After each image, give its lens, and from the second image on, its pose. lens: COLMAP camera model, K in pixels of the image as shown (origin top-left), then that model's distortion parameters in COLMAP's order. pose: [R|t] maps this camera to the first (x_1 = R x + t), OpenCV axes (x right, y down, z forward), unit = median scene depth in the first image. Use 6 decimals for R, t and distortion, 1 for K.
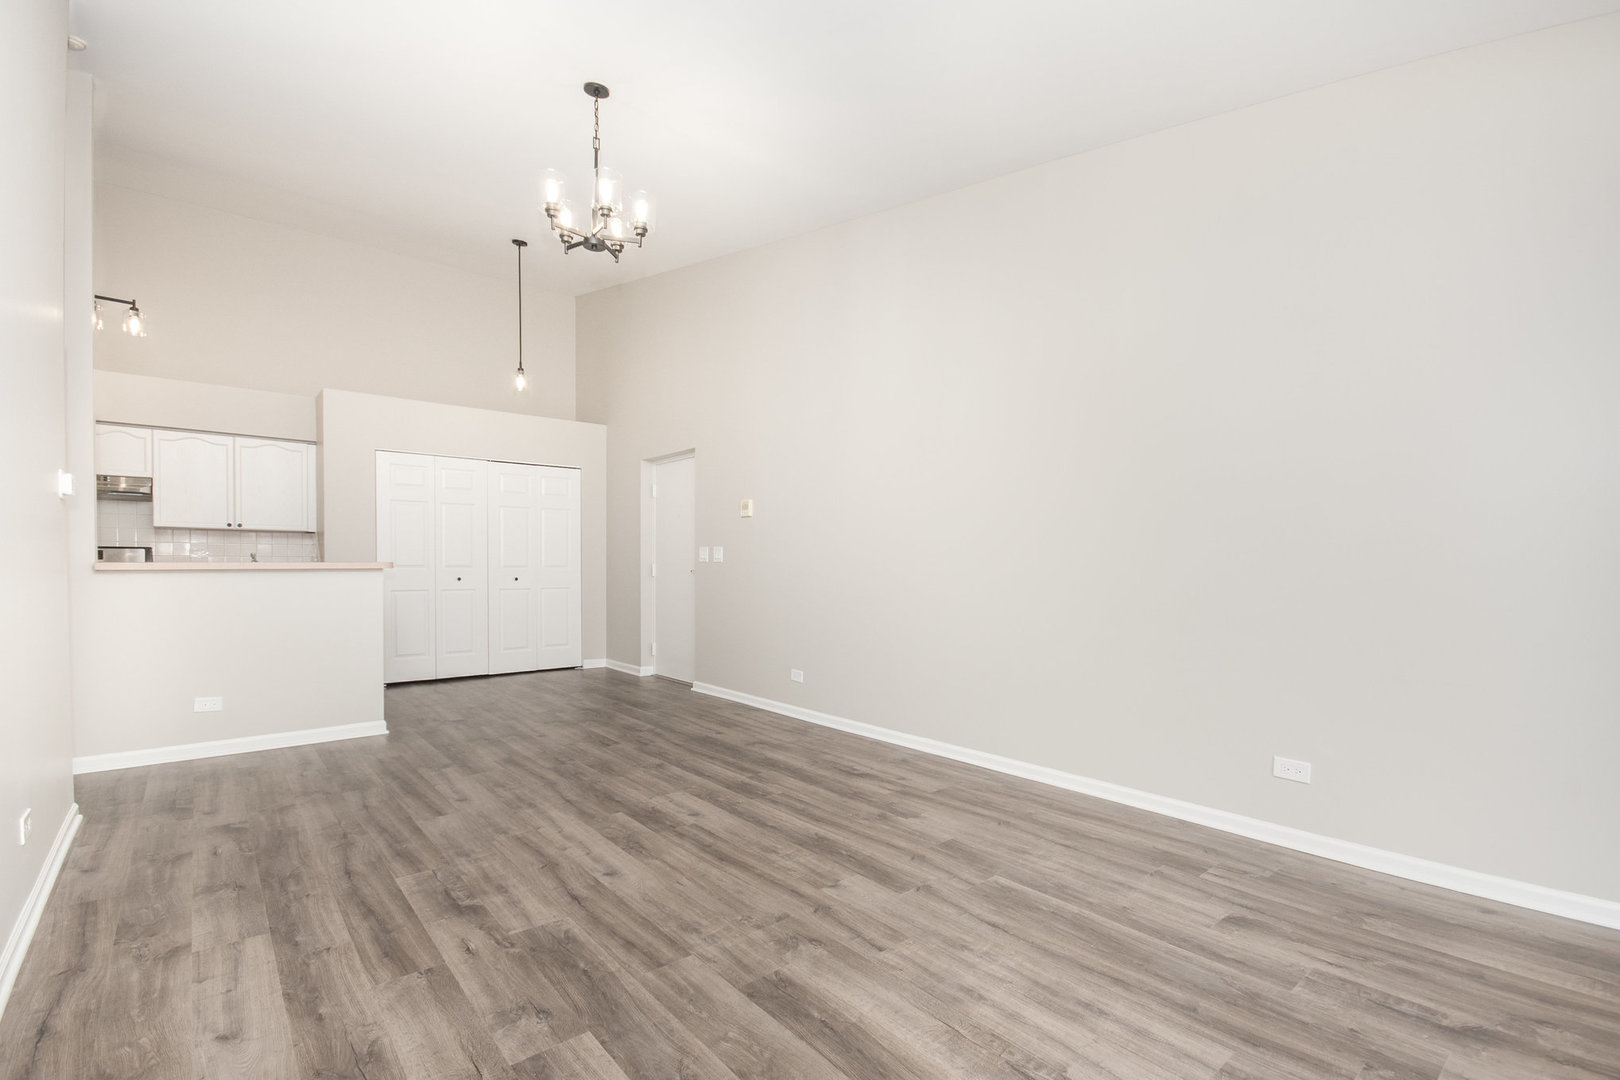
lens RADIAL K [[721.1, 0, 812.8], [0, 721.1, 555.3], [0, 0, 1]] dist [0.009215, -0.013619]
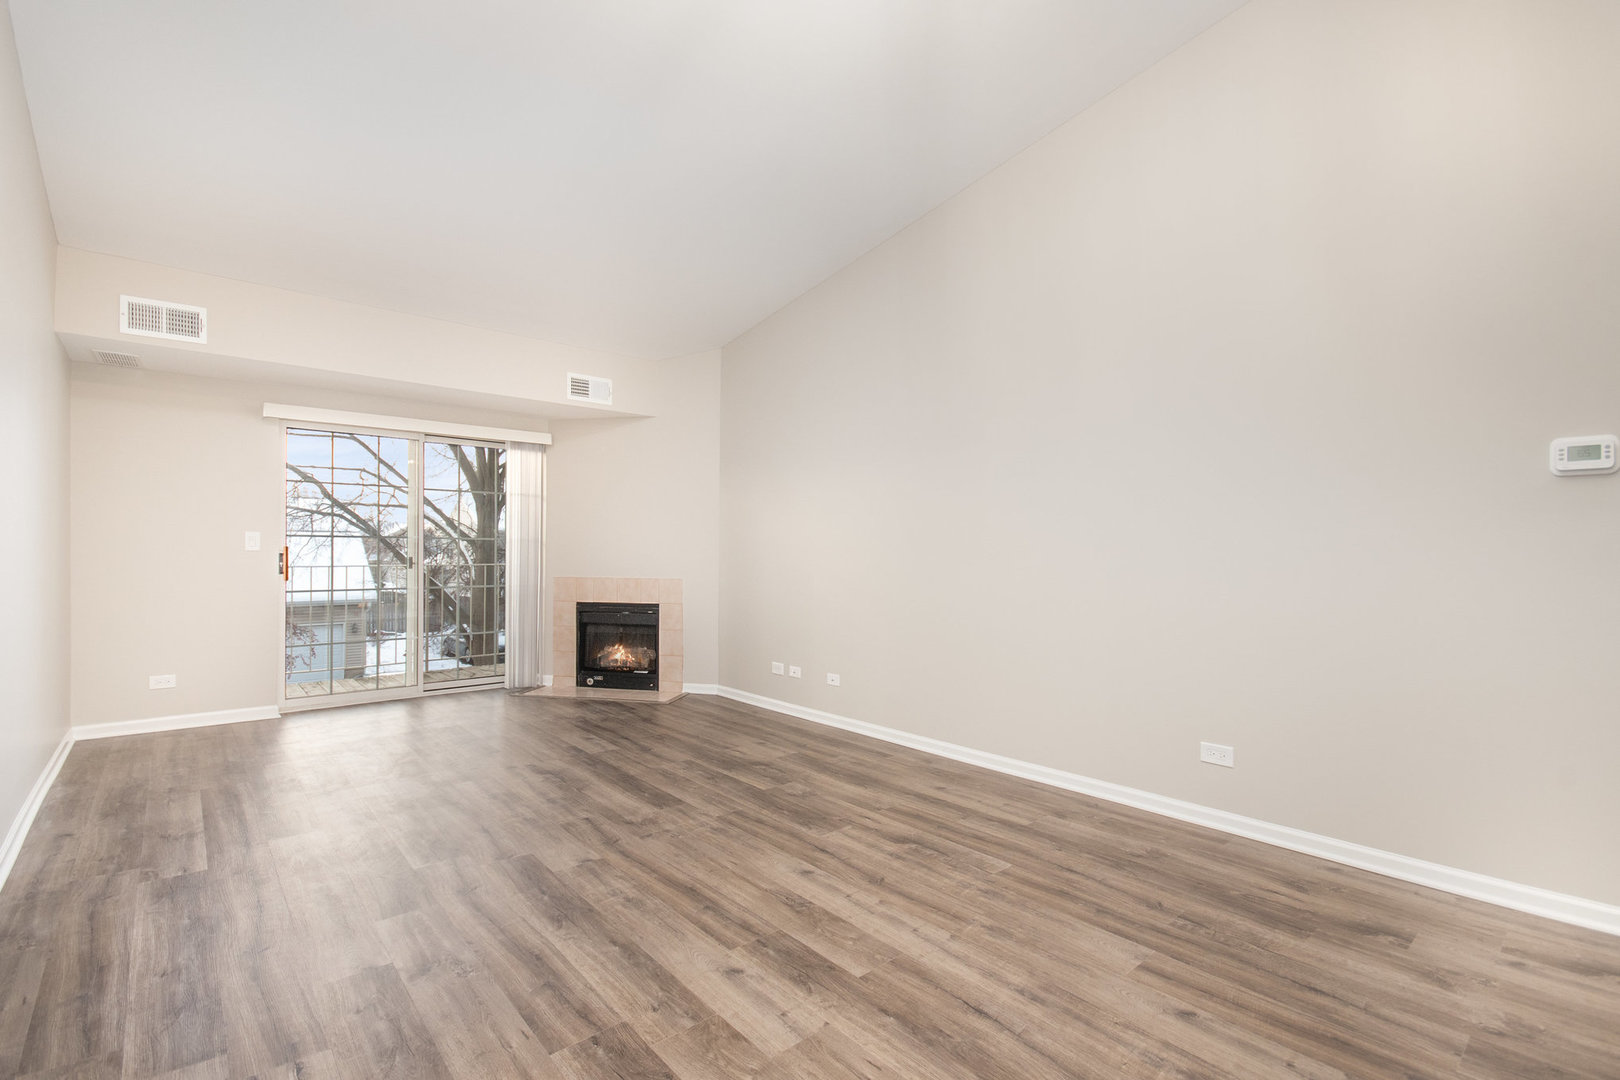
lens RADIAL K [[724.0, 0, 812.5], [0, 724.0, 562.3], [0, 0, 1]] dist [-0.002883, -0.000438]
pose [[-0.999822, -0.008236, -0.016968, -0.261444], [-0.008248, 0.999966, 0.000640, 0.018639], [0.016962, 0.000780, -0.999856, 1.934021]]
